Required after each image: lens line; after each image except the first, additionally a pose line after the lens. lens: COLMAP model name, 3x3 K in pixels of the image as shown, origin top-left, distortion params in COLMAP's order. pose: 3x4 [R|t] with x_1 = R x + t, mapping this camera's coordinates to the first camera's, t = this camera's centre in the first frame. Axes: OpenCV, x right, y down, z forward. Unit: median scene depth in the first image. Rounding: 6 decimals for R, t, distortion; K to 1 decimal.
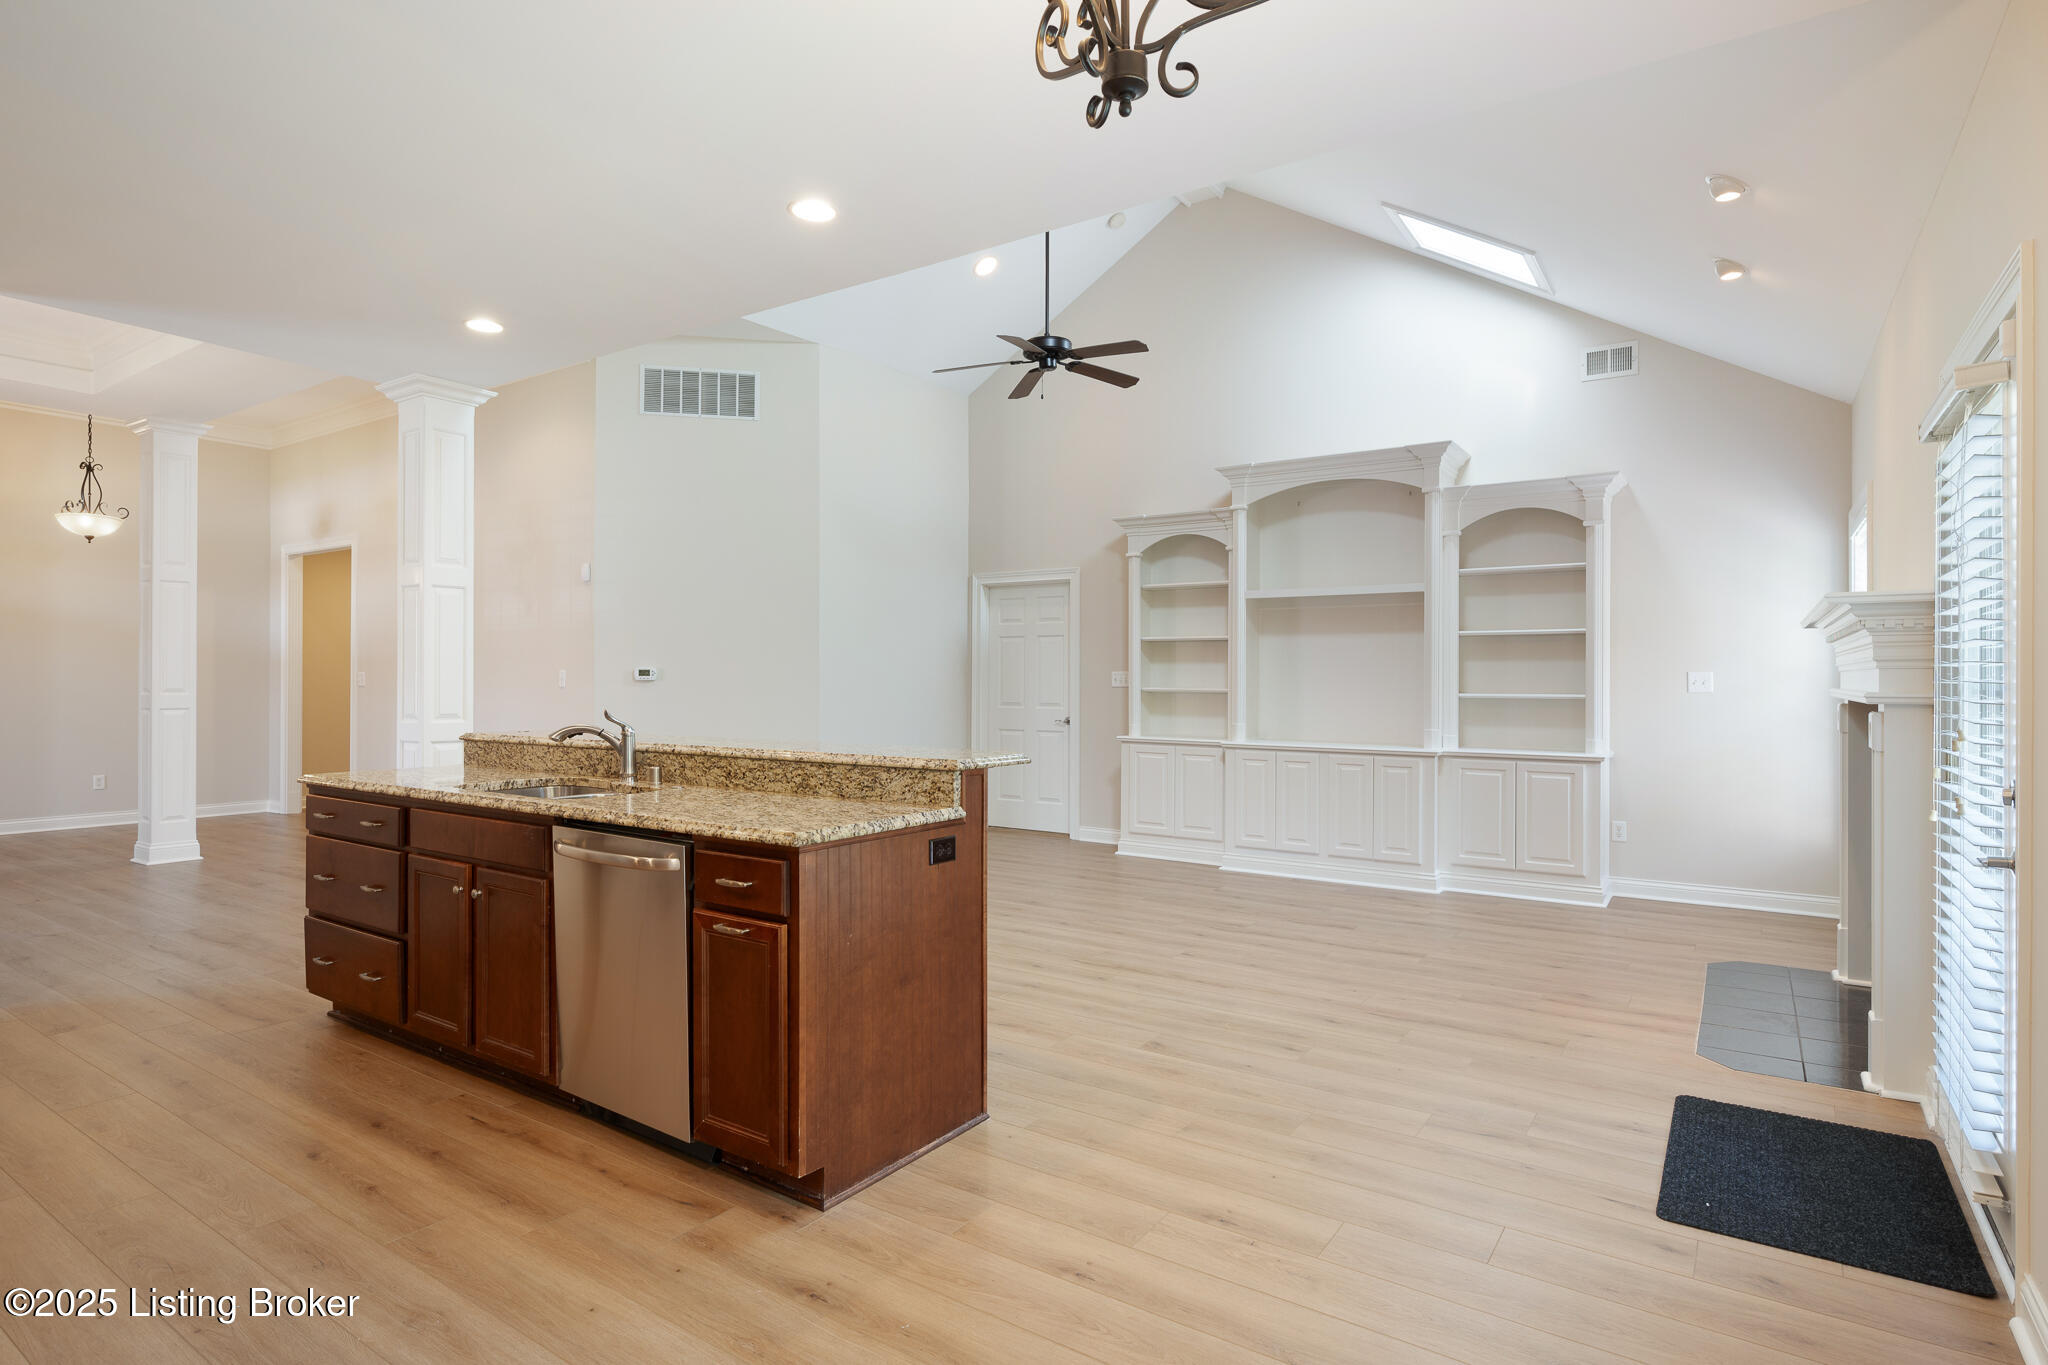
lens RADIAL K [[1070.9, 0, 1025.1], [0, 1070.9, 668.5], [0, 0, 1]] dist [0.001815, 0.000598]
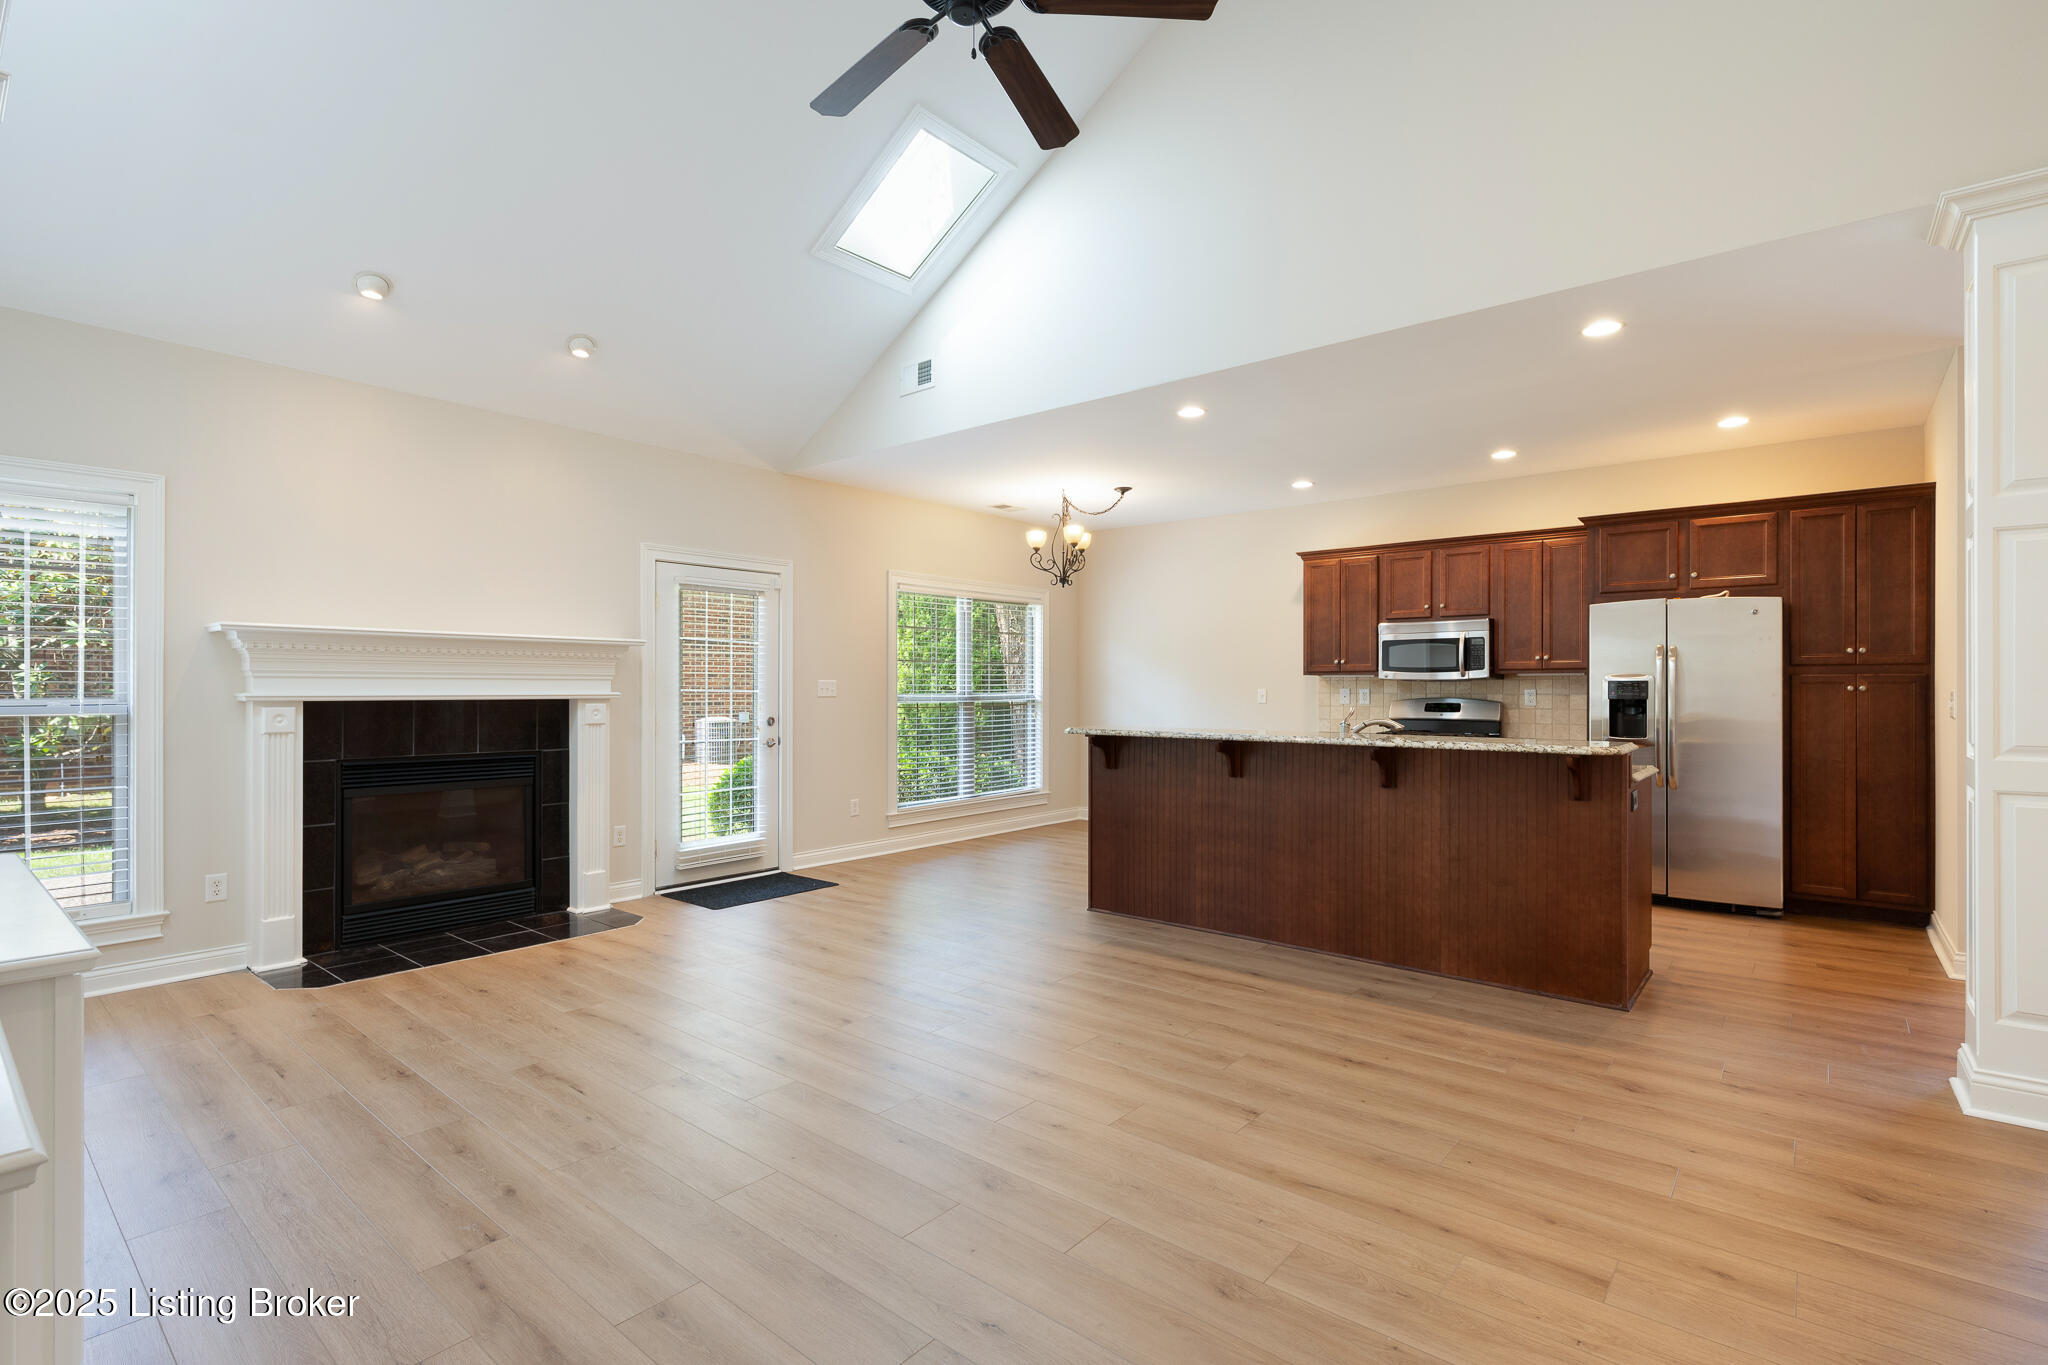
lens RADIAL K [[955.7, 0, 1019.4], [0, 955.7, 682.9], [0, 0, 1]] dist [0.001755, 0.000255]
pose [[-0.994839, -0.001722, 0.101447, -0.040429], [-0.003214, 0.999889, -0.014550, 0.014137], [-0.101411, -0.014801, -0.994735, 1.290117]]
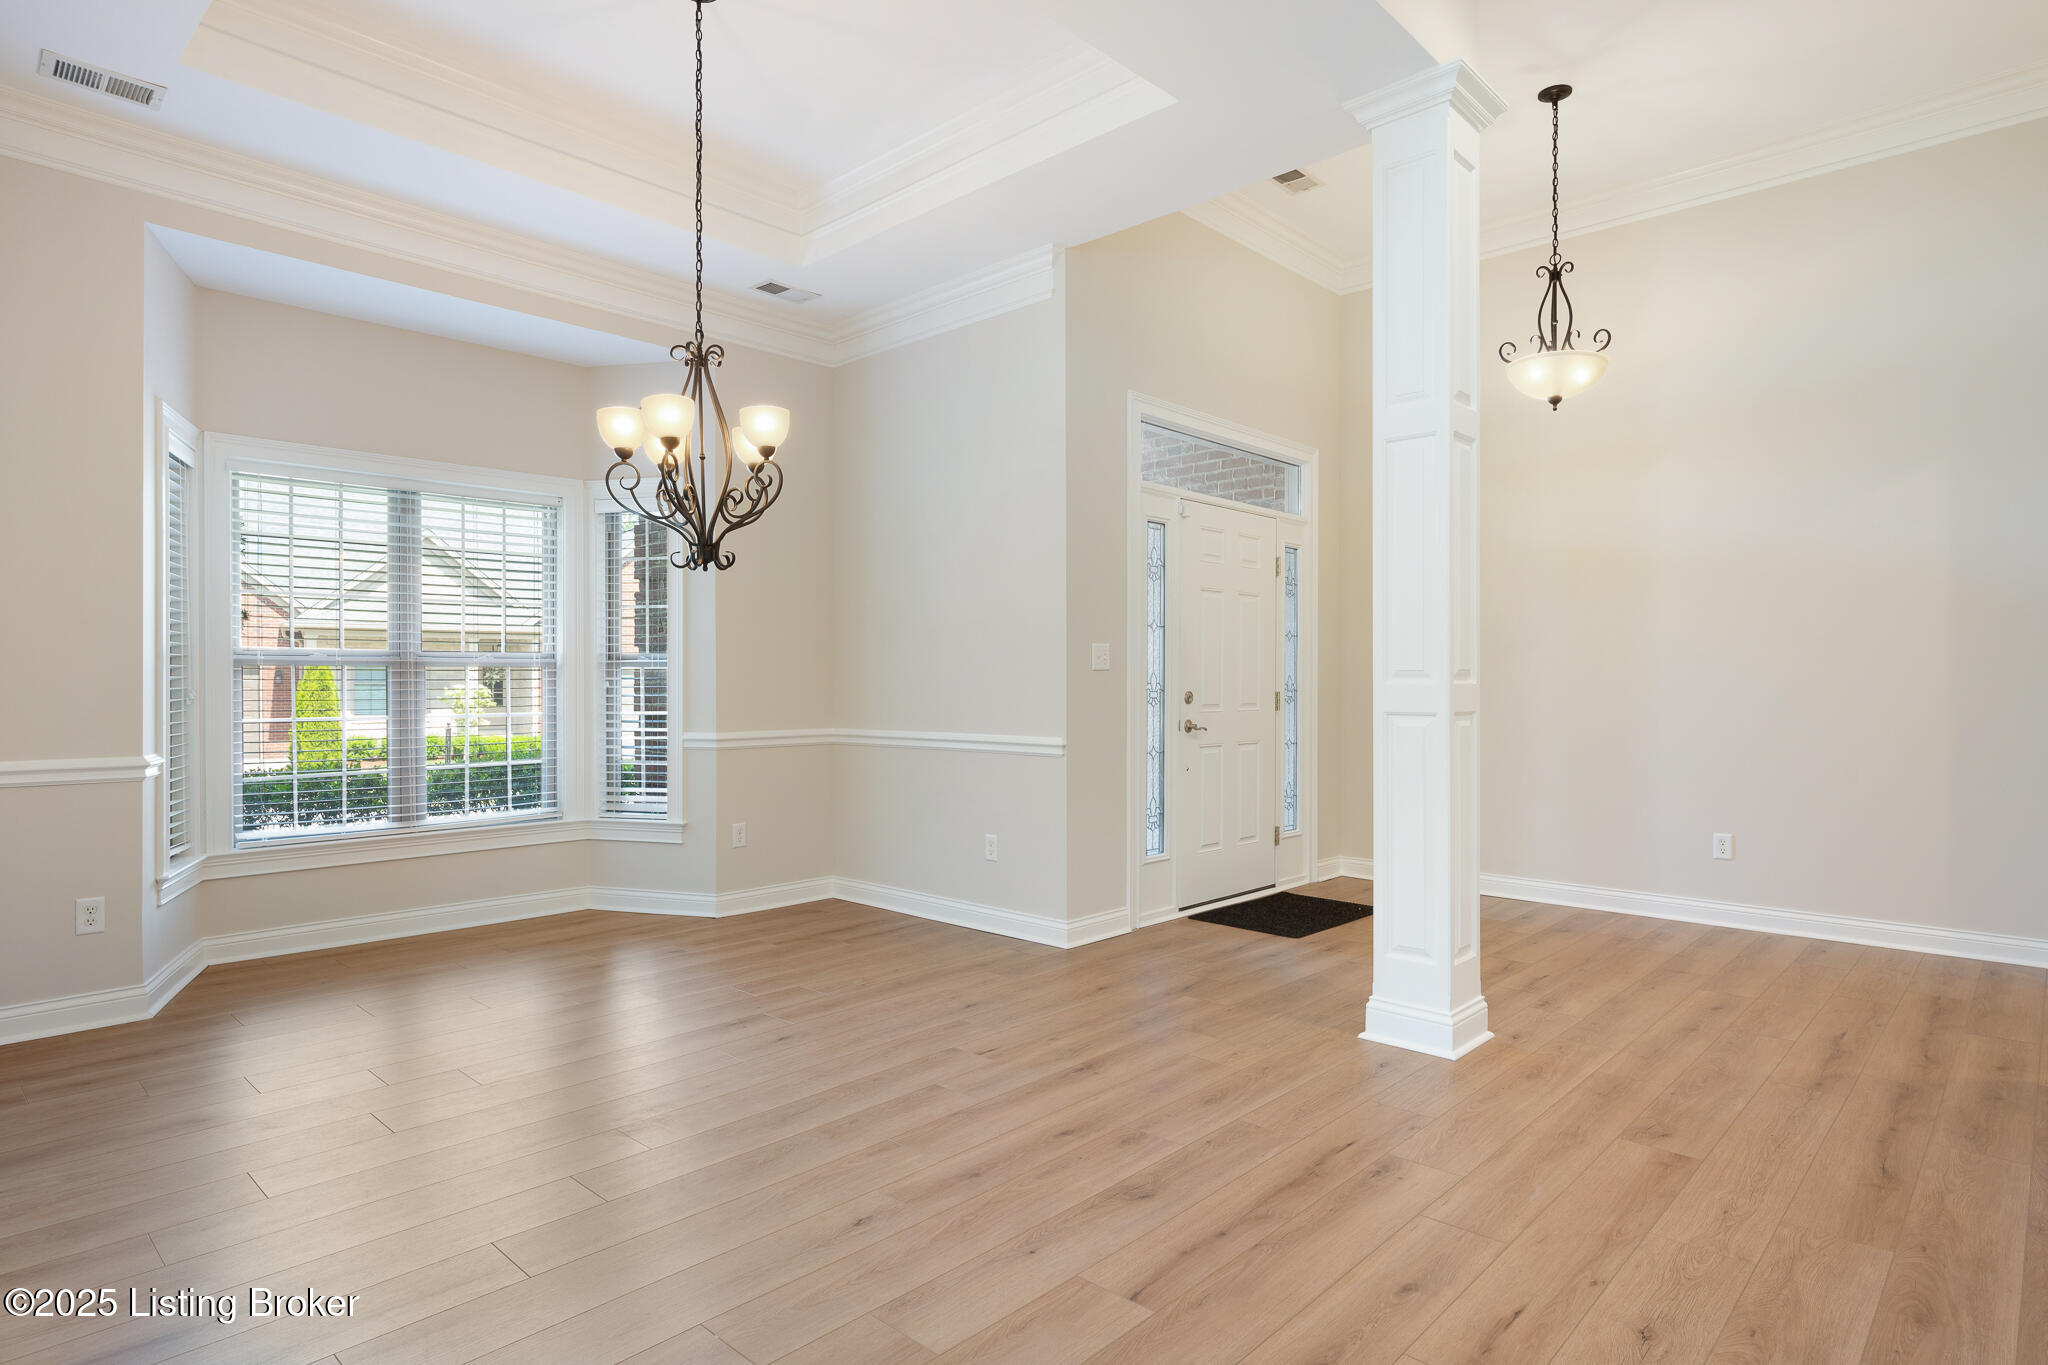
lens RADIAL K [[1115.0, 0, 1028.0], [0, 1115.0, 677.8], [0, 0, 1]] dist [-0.002203, 0.000316]
pose [[-0.156174, -0.003954, -0.987722, -0.328566], [0.010481, 0.999929, -0.005660, 0.025628], [0.987674, -0.011236, -0.156121, 1.014161]]
